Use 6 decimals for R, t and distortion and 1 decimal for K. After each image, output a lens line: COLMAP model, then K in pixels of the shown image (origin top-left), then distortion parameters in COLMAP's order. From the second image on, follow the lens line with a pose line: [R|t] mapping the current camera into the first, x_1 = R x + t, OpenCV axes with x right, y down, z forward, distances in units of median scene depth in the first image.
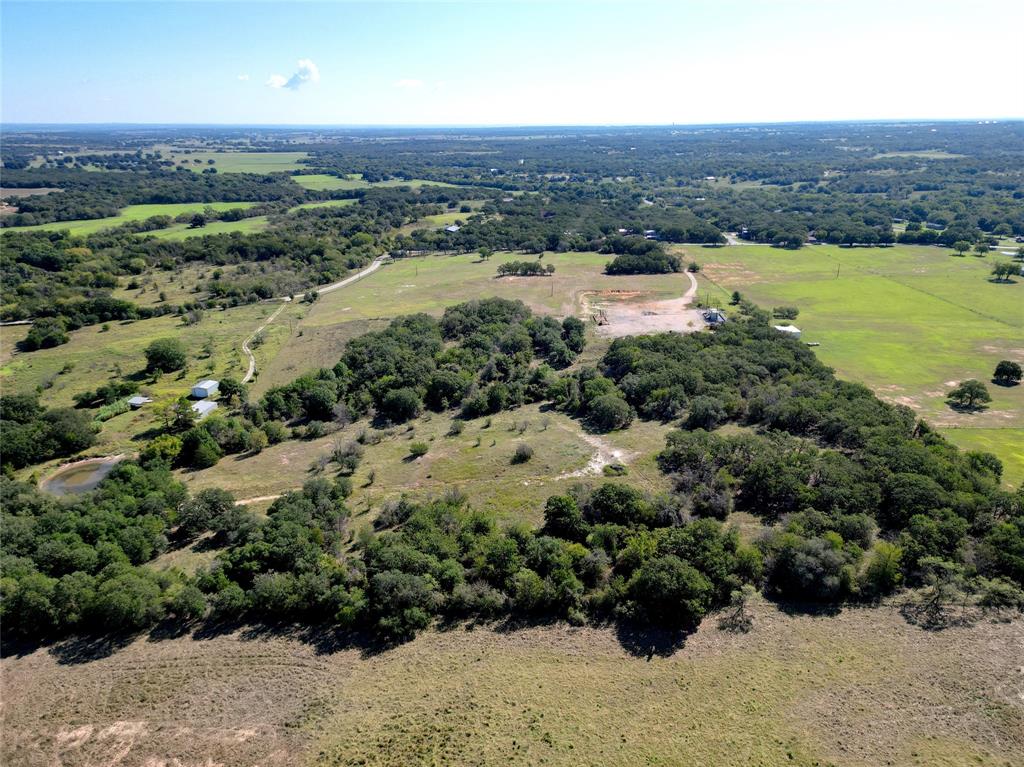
lens RADIAL K [[844.8, 0, 512.0], [0, 844.8, 383.5], [0, 0, 1]] dist [0.122512, -0.173209]
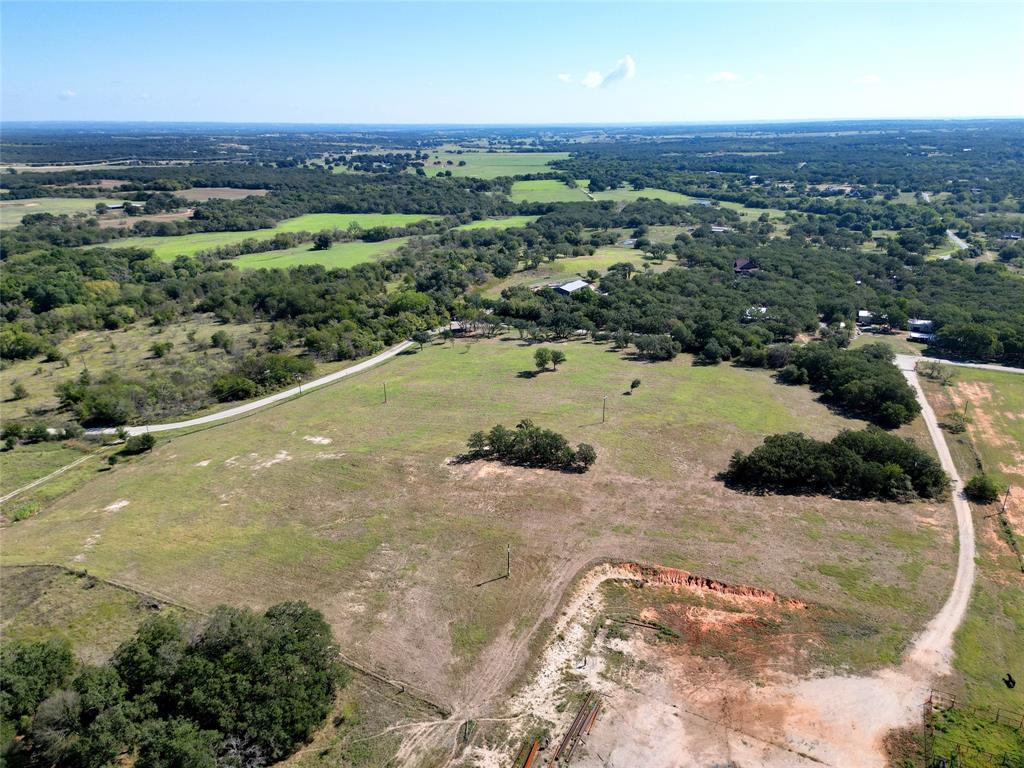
lens RADIAL K [[844.8, 0, 512.0], [0, 844.8, 384.0], [0, 0, 1]] dist [0.122512, -0.173209]
pose [[0.937018, 0.101460, -0.334220, 0.050263], [-0.100441, 0.994734, 0.020377, -0.059116], [0.334527, 0.014476, 0.942275, 0.202767]]
